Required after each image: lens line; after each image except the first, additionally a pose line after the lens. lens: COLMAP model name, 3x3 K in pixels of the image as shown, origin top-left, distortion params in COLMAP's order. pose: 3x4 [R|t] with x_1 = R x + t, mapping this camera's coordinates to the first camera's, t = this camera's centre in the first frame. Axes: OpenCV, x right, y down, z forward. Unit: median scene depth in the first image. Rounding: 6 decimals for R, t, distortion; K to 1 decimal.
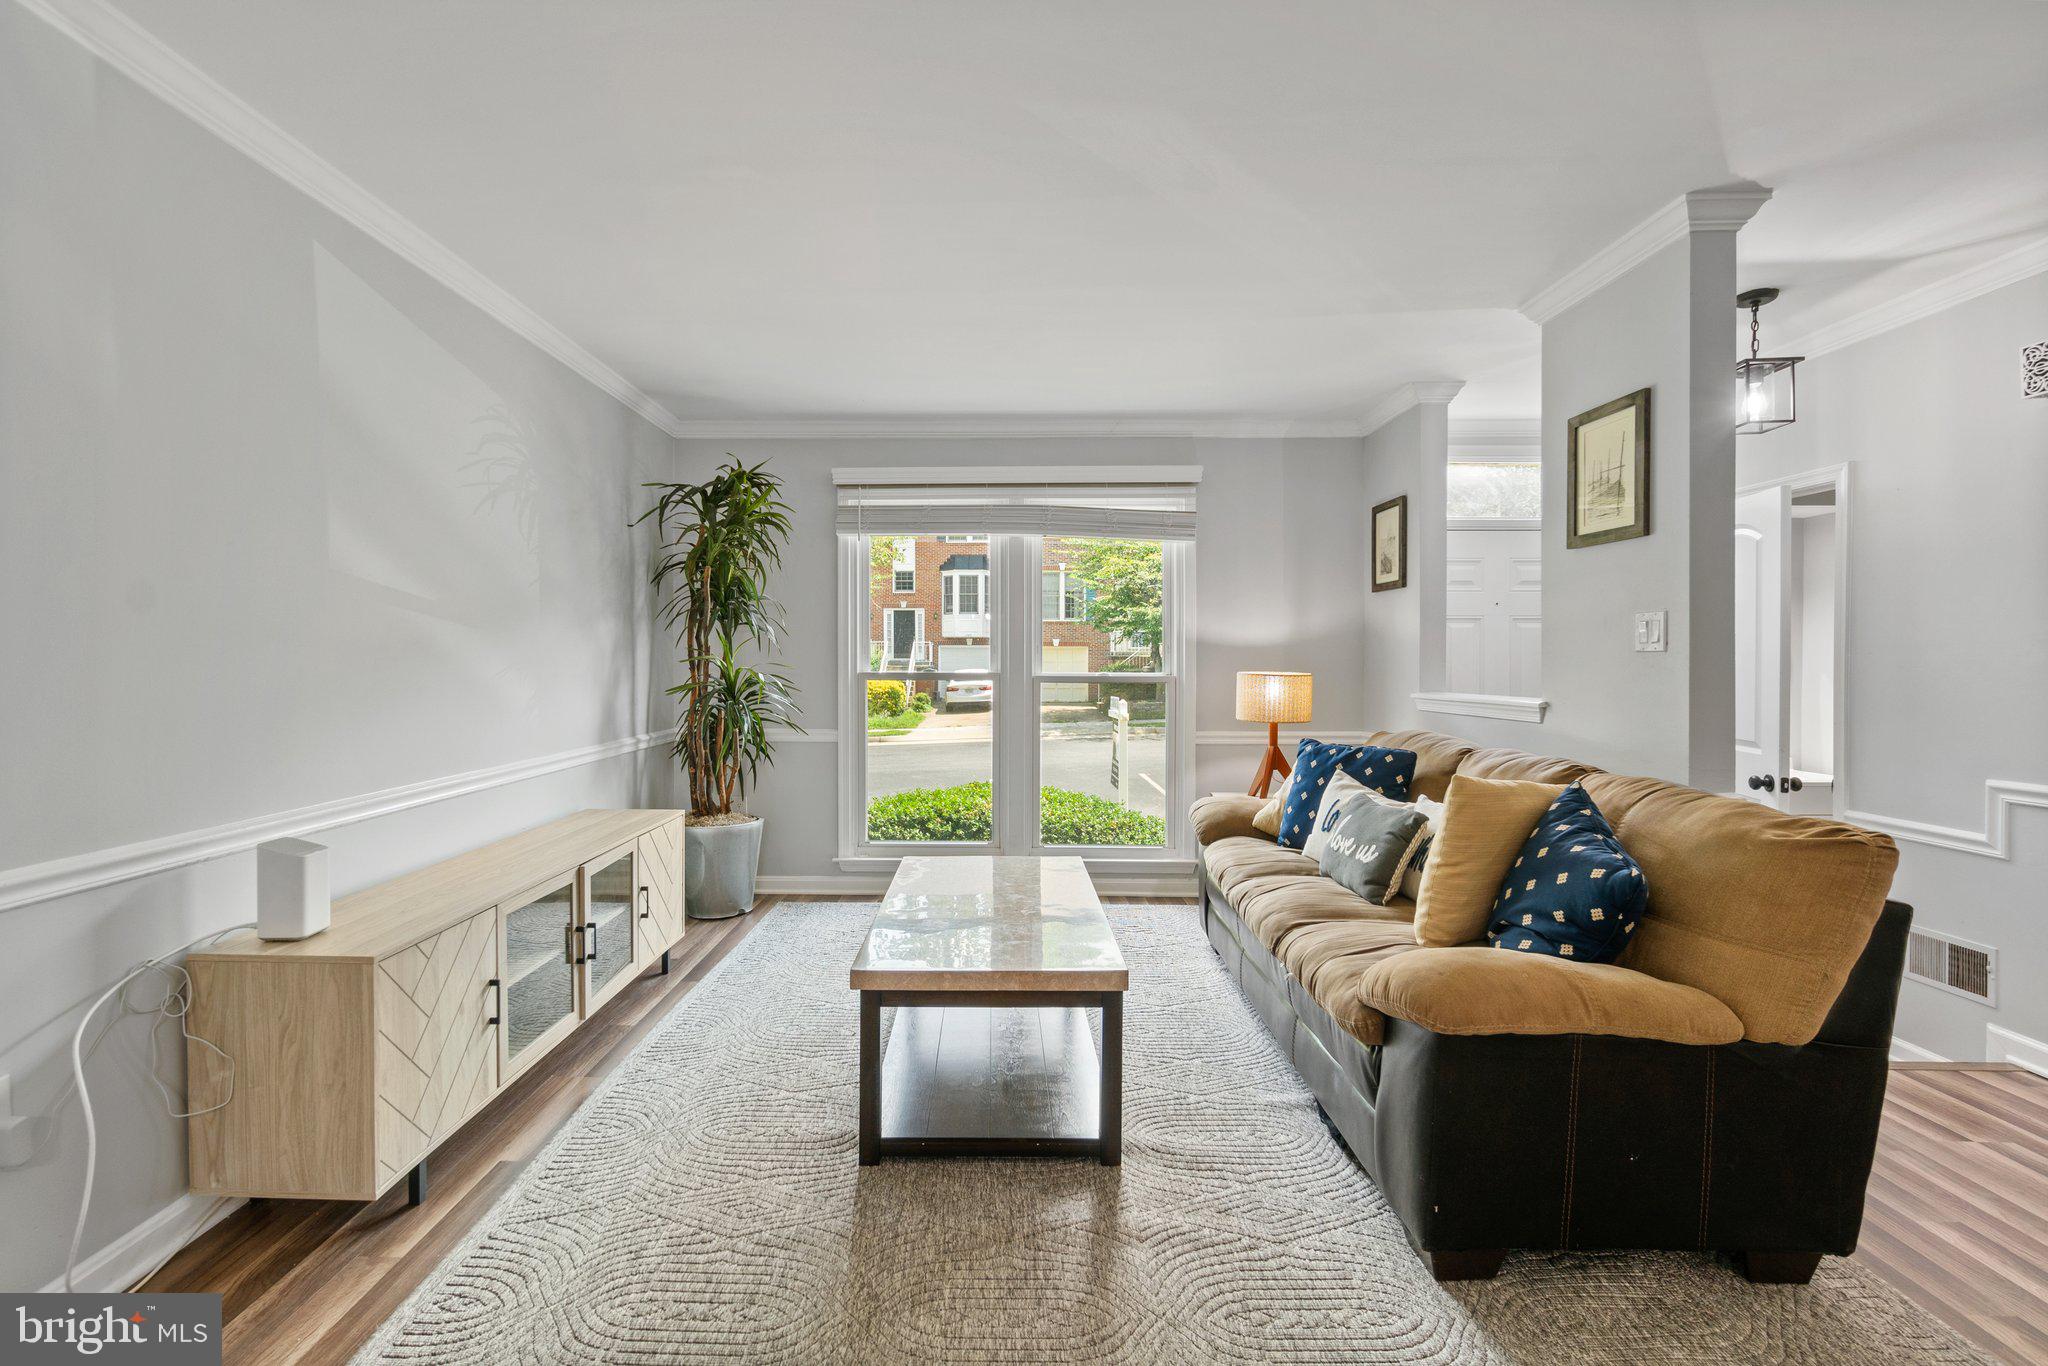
lens RADIAL K [[904.1, 0, 997.8], [0, 904.1, 668.9], [0, 0, 1]] dist [-0.001605, 0.000359]
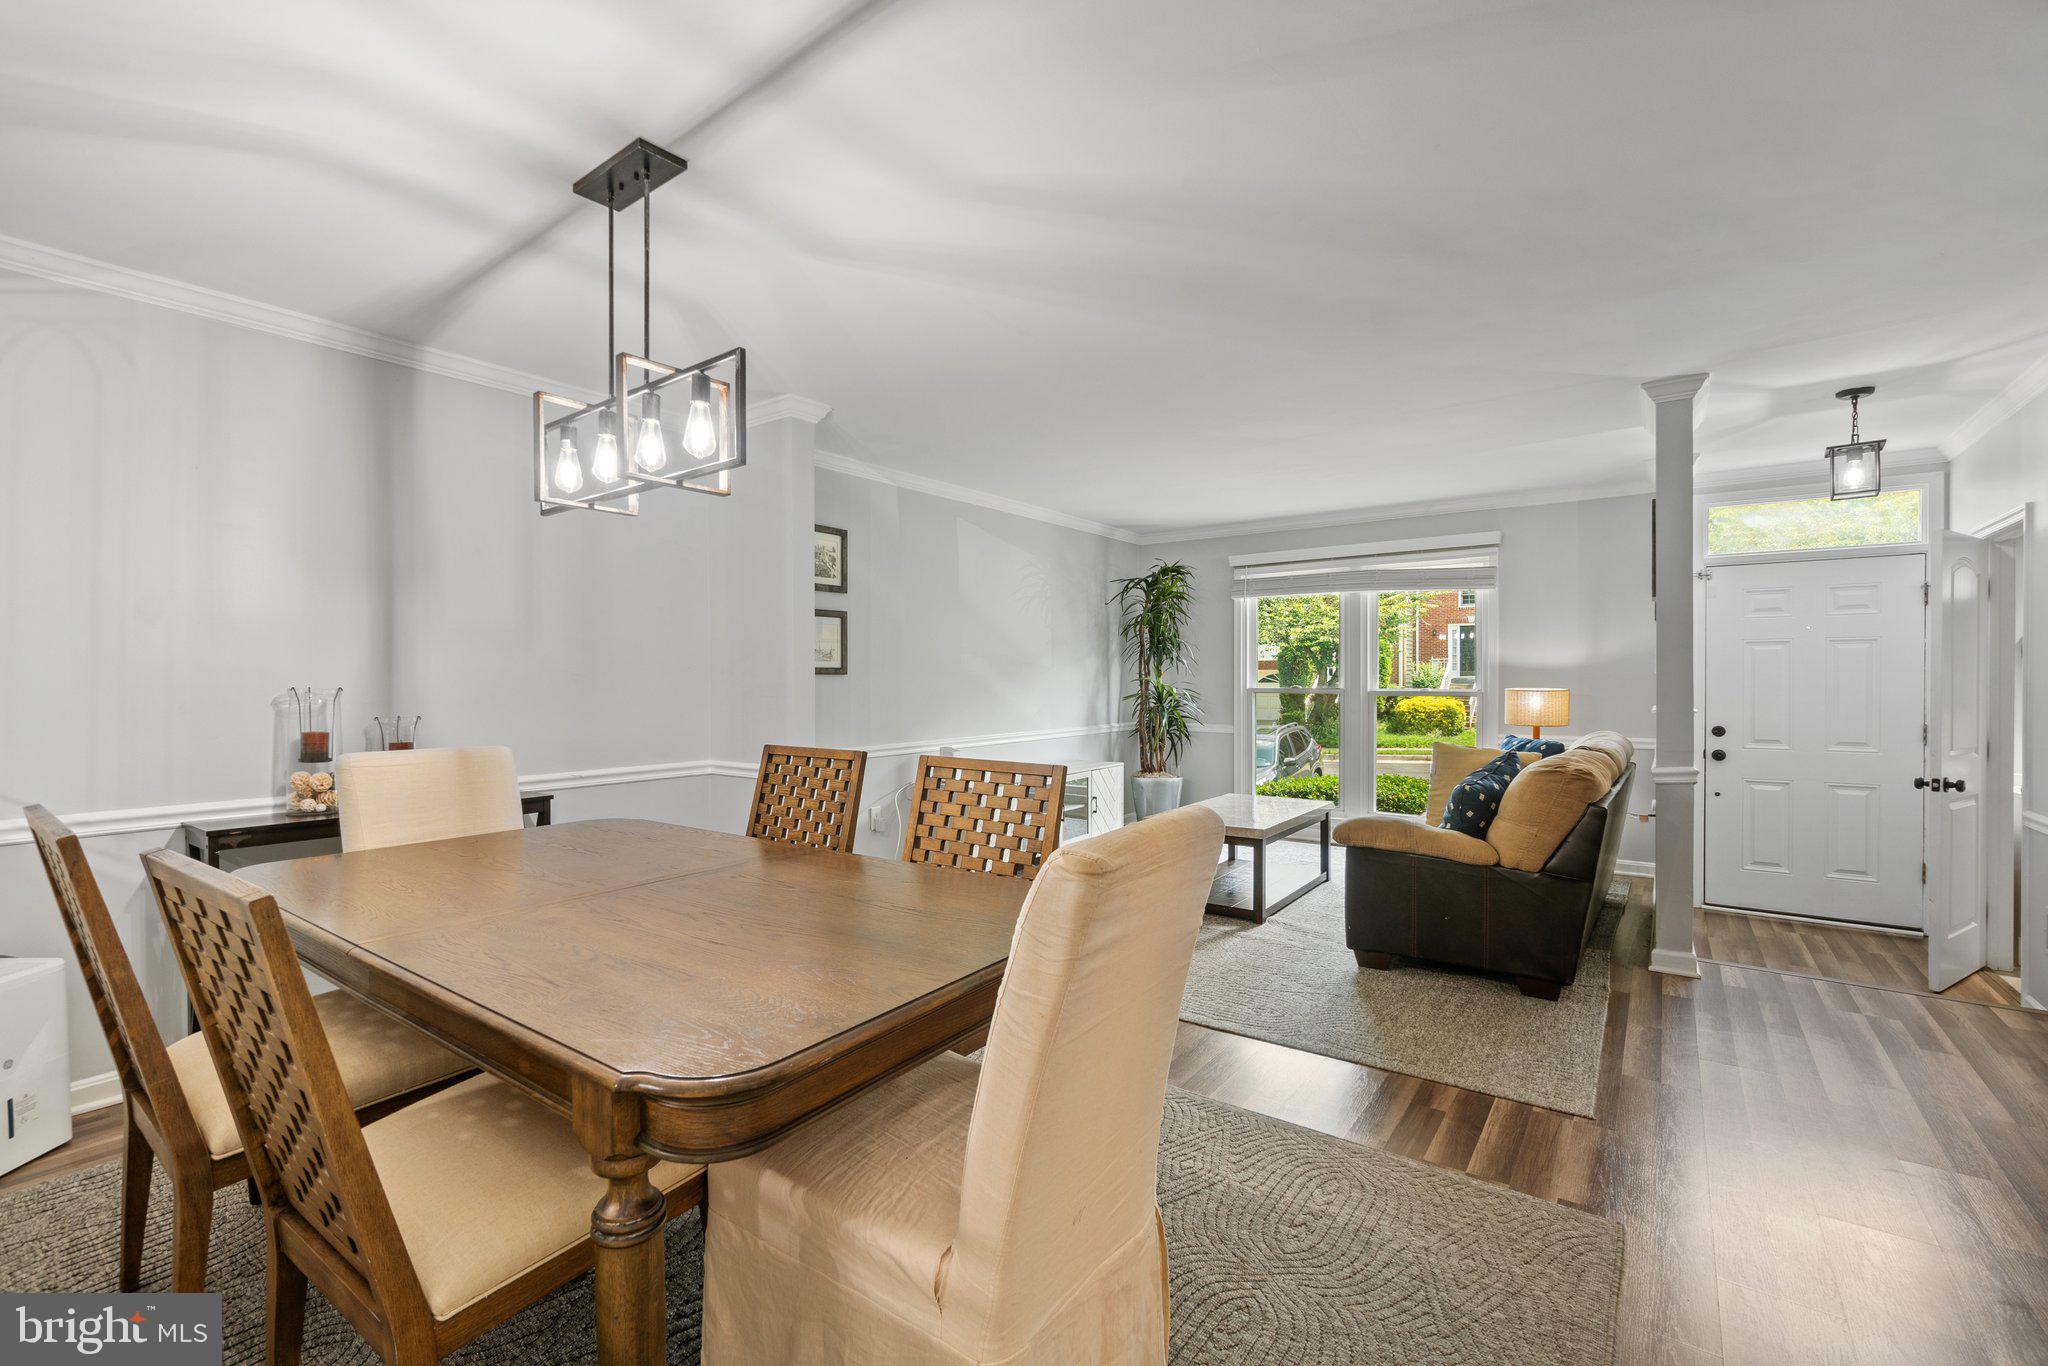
lens RADIAL K [[904.1, 0, 993.5], [0, 904.1, 692.5], [0, 0, 1]] dist [-0.001605, 0.000359]
pose [[0.806684, 0.006435, -0.590947, 0.449690], [-0.002480, 0.999969, 0.007504, 0.001155], [0.590977, -0.004588, 0.806675, -0.540362]]
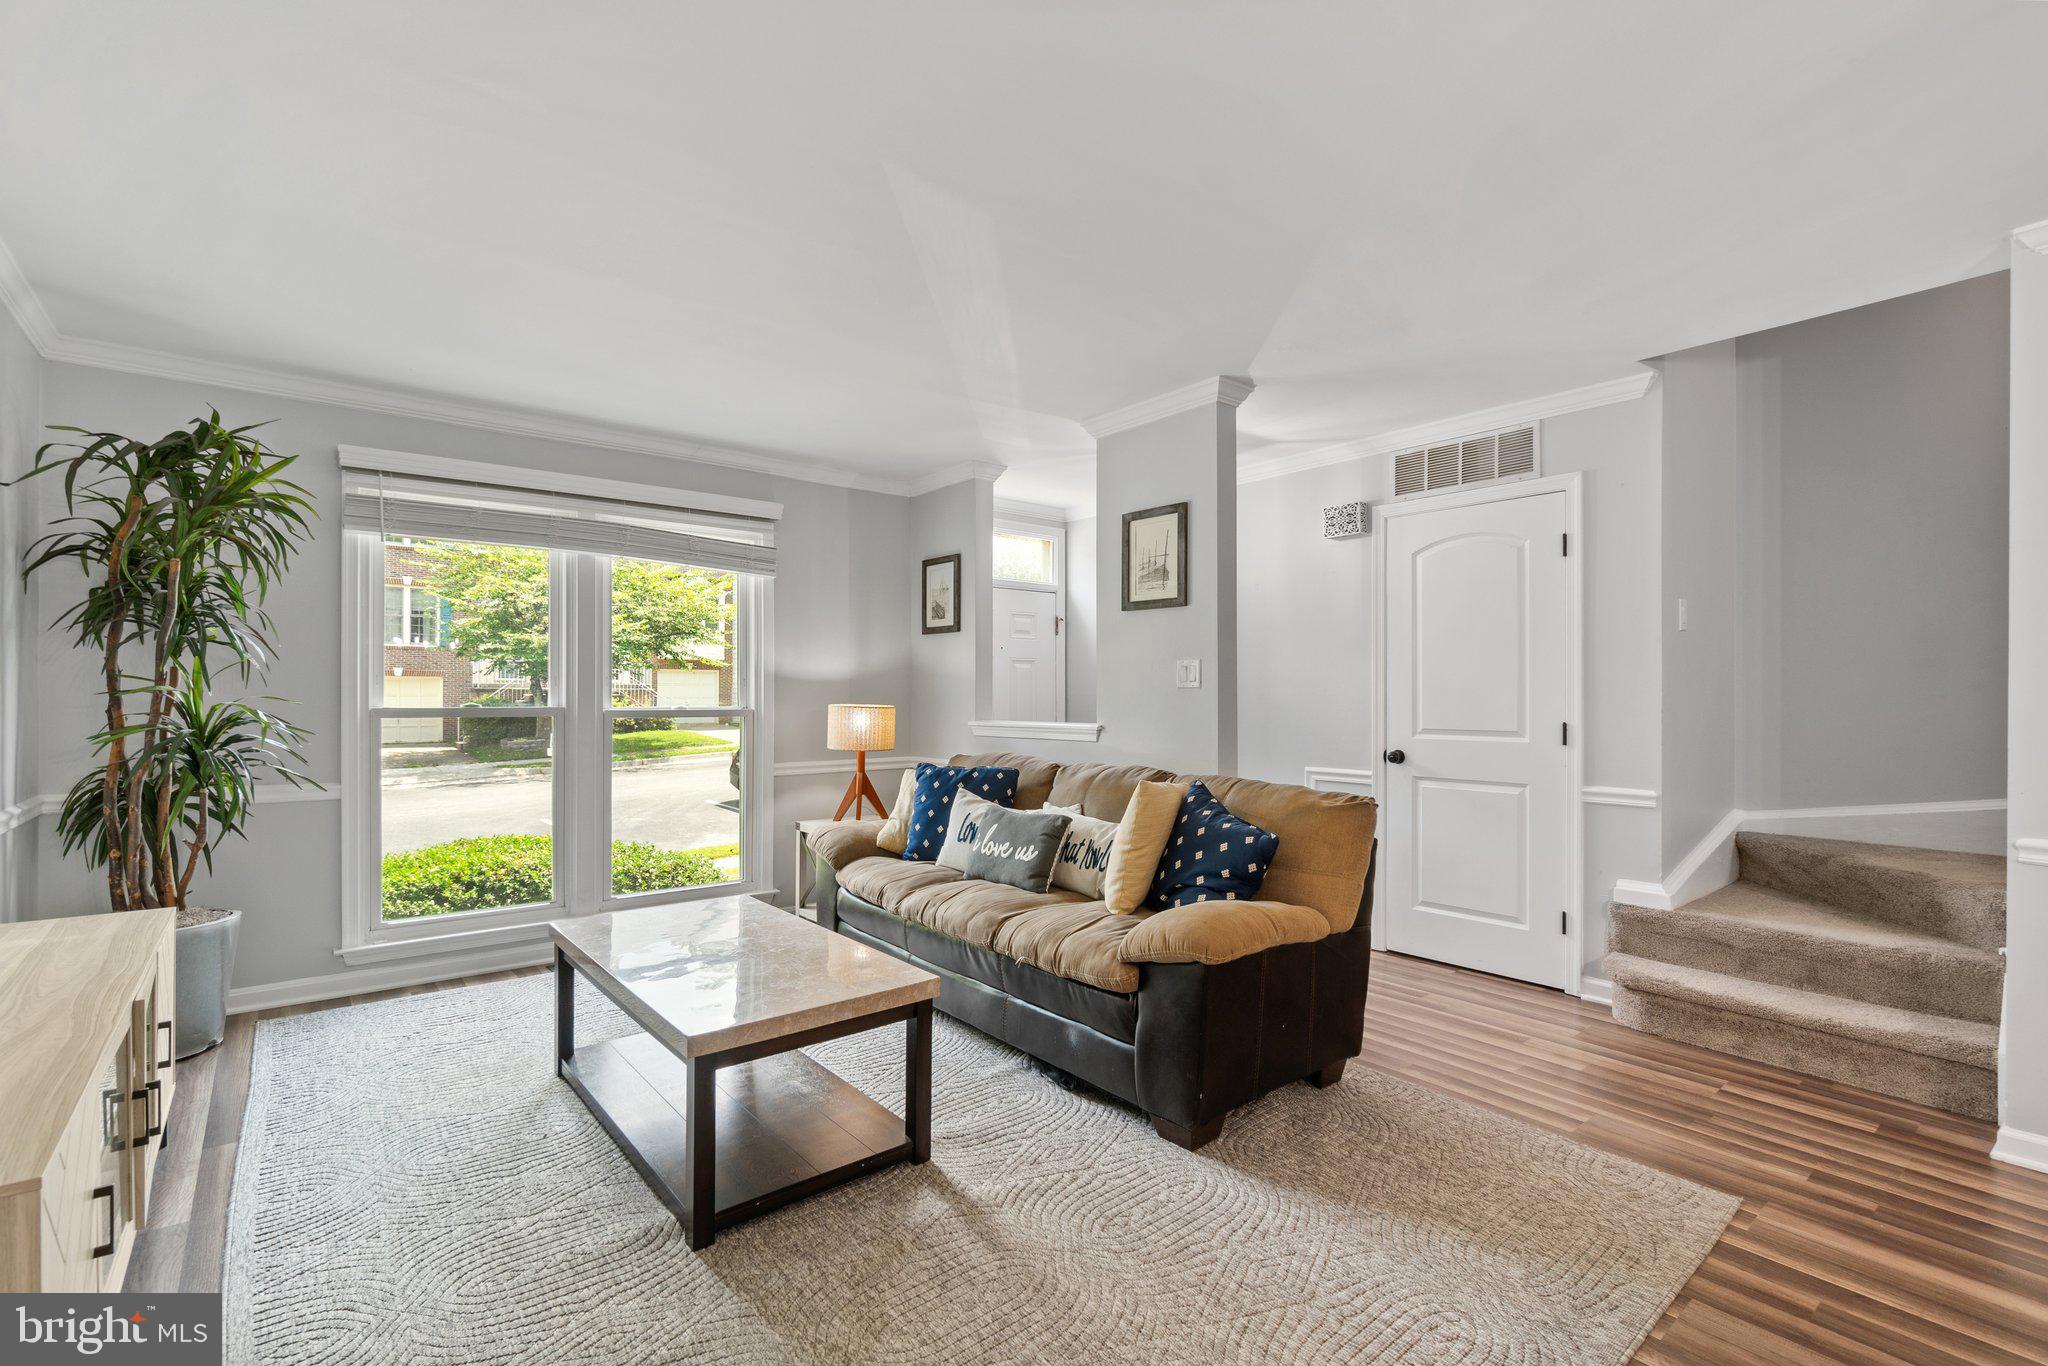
lens RADIAL K [[904.1, 0, 994.5], [0, 904.1, 694.5], [0, 0, 1]] dist [-0.001605, 0.000359]
pose [[0.778066, 0.000415, 0.628182, -0.254965], [0.004829, 0.999966, -0.006642, -0.000419], [-0.628164, 0.008201, 0.778038, 0.053703]]
